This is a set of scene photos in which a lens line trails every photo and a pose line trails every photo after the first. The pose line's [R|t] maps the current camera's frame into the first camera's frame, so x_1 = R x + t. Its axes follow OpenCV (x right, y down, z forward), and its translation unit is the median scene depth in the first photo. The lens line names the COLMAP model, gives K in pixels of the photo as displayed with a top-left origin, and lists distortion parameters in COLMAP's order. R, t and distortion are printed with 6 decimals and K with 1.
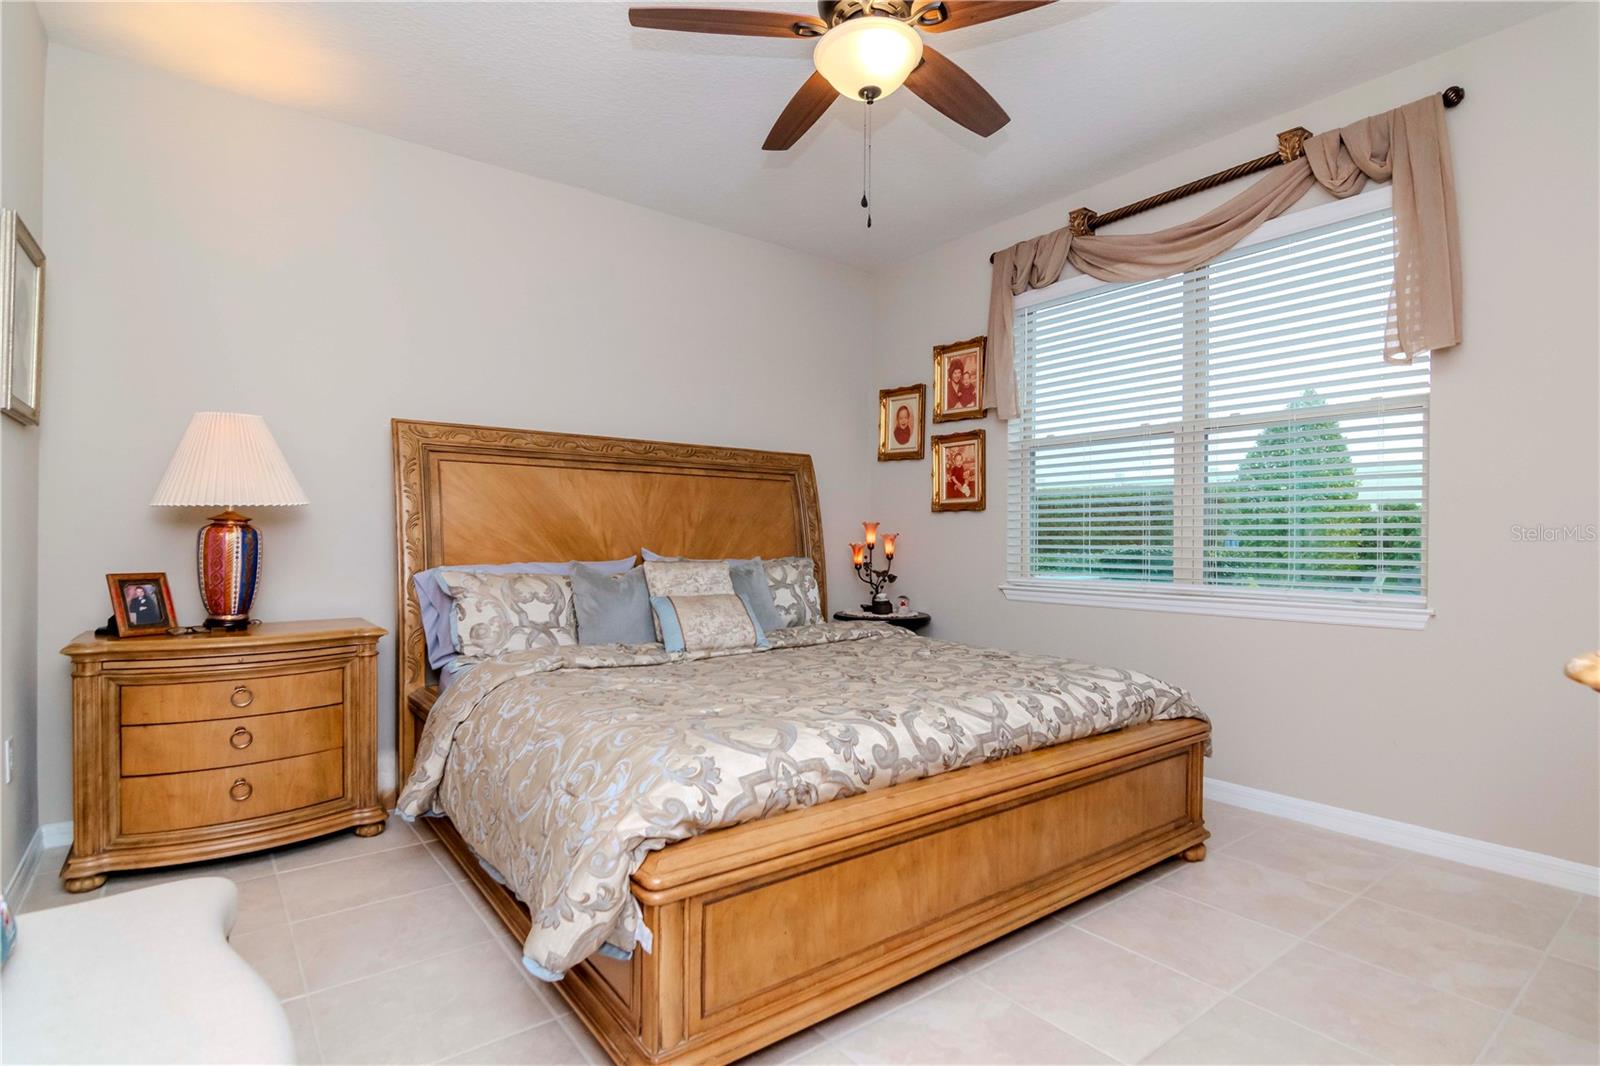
lens RADIAL K [[782.8, 0, 810.5], [0, 782.8, 539.3], [0, 0, 1]] dist [-0.002659, -0.000726]
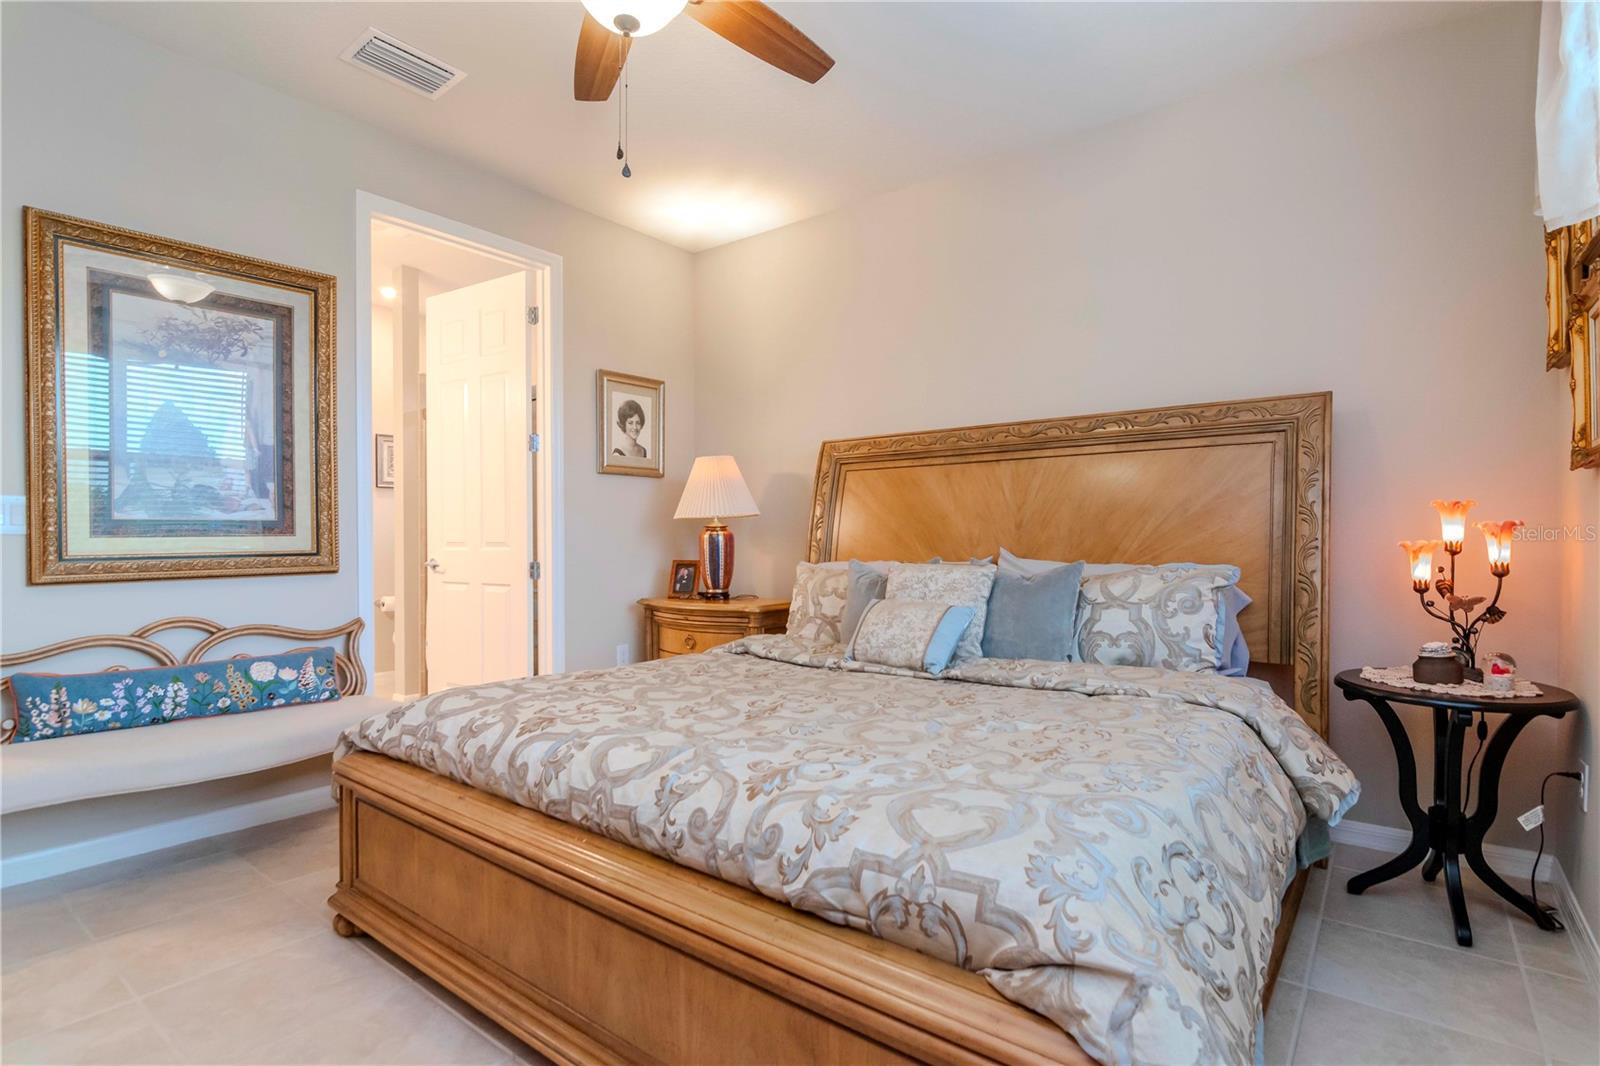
lens RADIAL K [[785.5, 0, 798.1], [0, 785.5, 549.1], [0, 0, 1]] dist [-0.000458, -0.000179]
pose [[0.245605, 0.007523, -0.969341, 0.686114], [0.004658, 0.999949, 0.008941, 0.004561], [0.969359, -0.006711, 0.245558, 0.685704]]
